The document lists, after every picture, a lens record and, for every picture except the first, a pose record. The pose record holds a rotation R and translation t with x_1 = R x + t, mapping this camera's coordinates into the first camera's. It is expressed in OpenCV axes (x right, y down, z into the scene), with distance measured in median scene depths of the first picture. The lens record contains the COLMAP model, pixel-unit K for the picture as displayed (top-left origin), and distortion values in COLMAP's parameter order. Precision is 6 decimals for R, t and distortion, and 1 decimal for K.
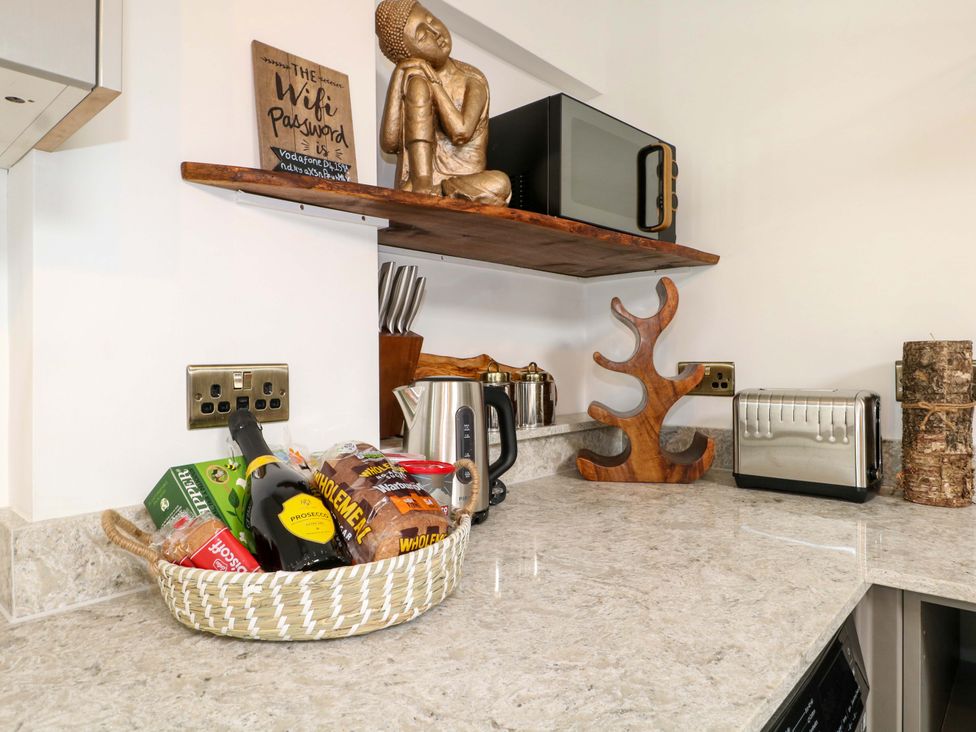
lens RADIAL K [[615.6, 0, 492.5], [0, 615.6, 356.7], [0, 0, 1]] dist [0.009560, -0.018318]
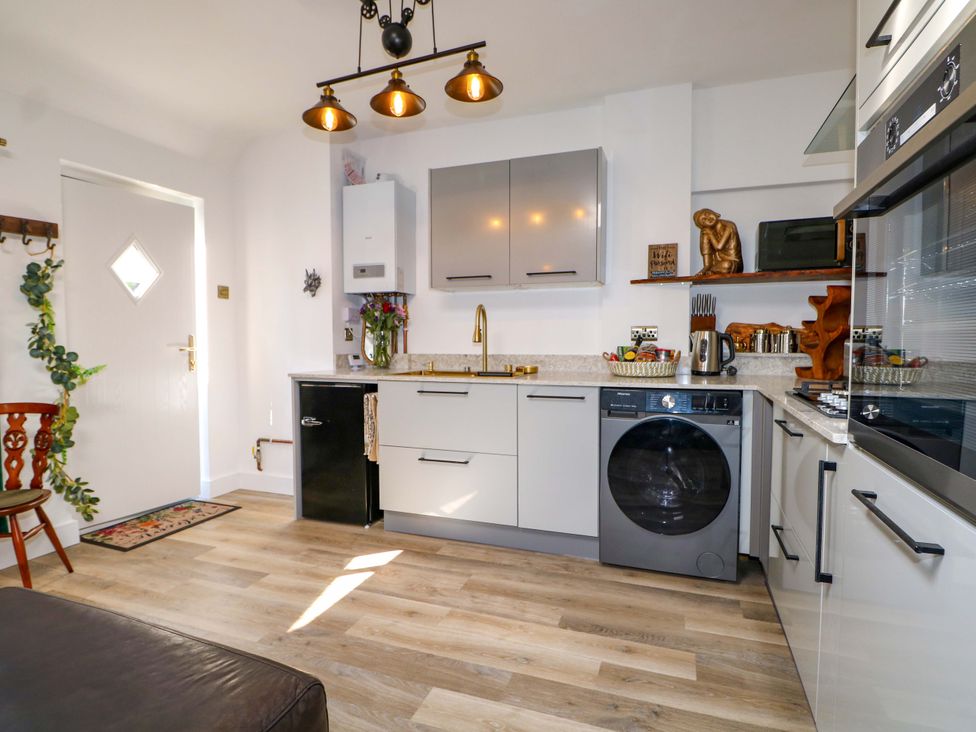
lens RADIAL K [[526.9, 0, 482.9], [0, 526.9, 360.6], [0, 0, 1]] dist [-0.010237, -0.003935]
pose [[0.354828, 0.046967, -0.933751, 1.929978], [0.004043, 0.998651, 0.051768, 0.042634], [0.934923, -0.022144, 0.354160, -0.969920]]
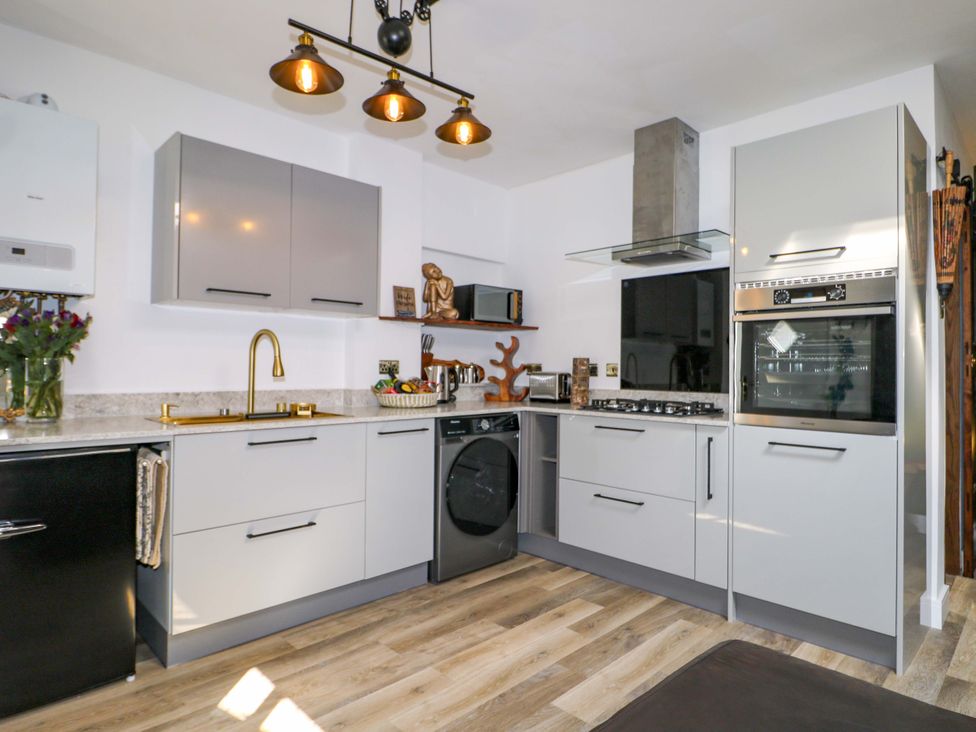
lens RADIAL K [[577.0, 0, 497.4], [0, 577.0, 357.9], [0, 0, 1]] dist [-0.003011, -0.007983]
pose [[0.998153, 0.017461, -0.058180, 0.460298], [-0.018206, 0.999759, -0.012307, 0.024133], [0.057951, 0.013344, 0.998230, -2.353603]]
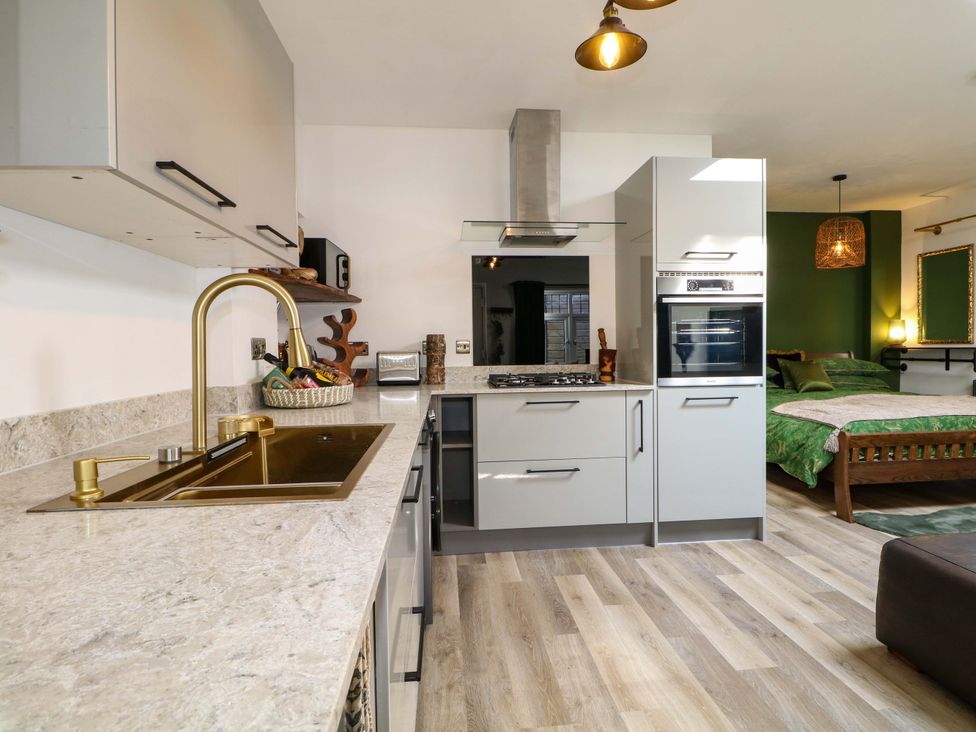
lens RADIAL K [[508.4, 0, 494.8], [0, 508.4, 360.8], [0, 0, 1]] dist [-0.000567, -0.012359]
pose [[0.674963, -0.021445, 0.737539, -1.088948], [0.003830, 0.999666, 0.025562, 0.047334], [-0.737841, -0.014428, 0.674820, -1.083362]]
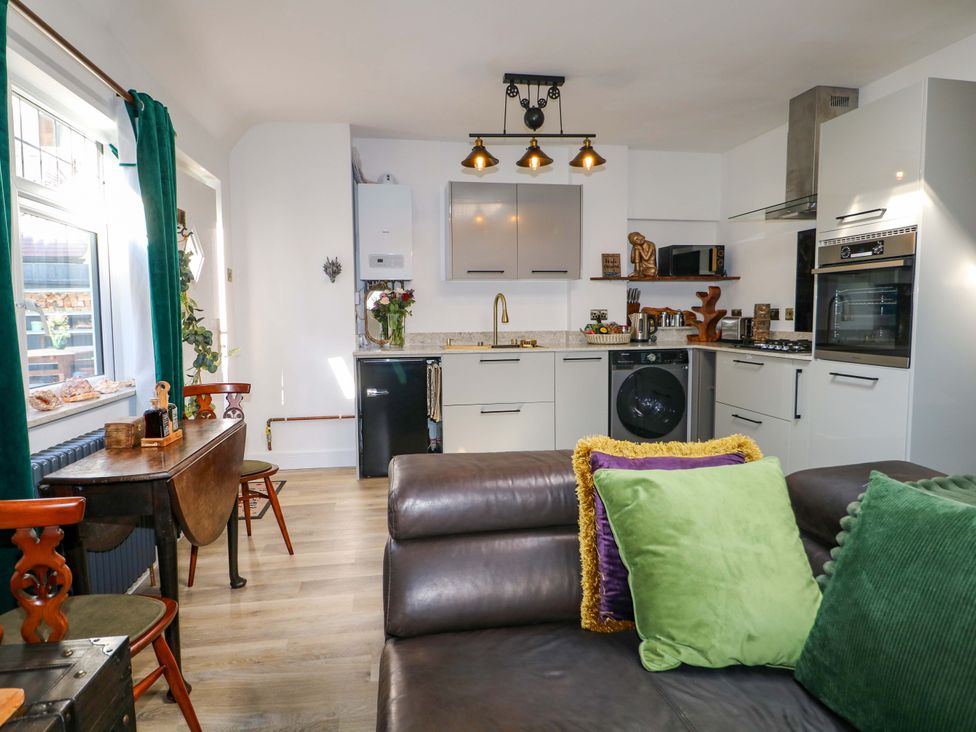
lens RADIAL K [[615.6, 0, 480.0], [0, 615.6, 358.9], [0, 0, 1]] dist [0.009560, -0.018318]
pose [[0.773692, 0.049128, -0.631654, 1.910864], [0.005148, 0.996469, 0.083806, -0.015212], [0.633541, -0.068092, 0.770707, -3.344934]]
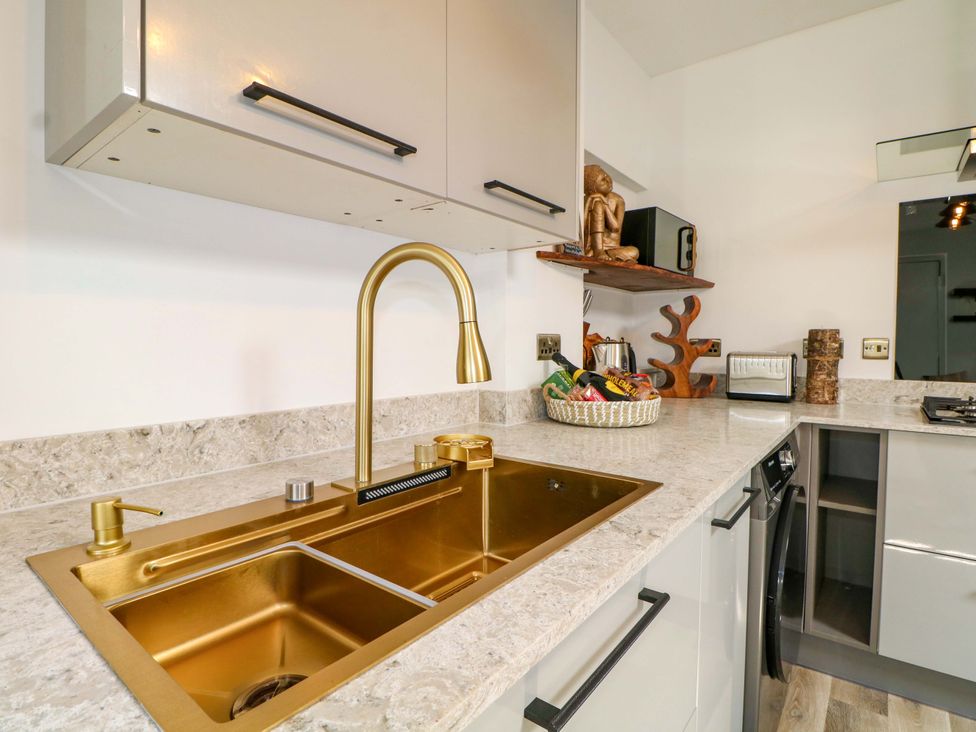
lens RADIAL K [[508.4, 0, 490.4], [0, 508.4, 360.5], [0, 0, 1]] dist [-0.000567, -0.012359]
pose [[0.997602, 0.011106, 0.068315, -0.594930], [-0.013961, 0.999043, 0.041458, 0.027441], [-0.067789, -0.042312, 0.996802, -0.734463]]
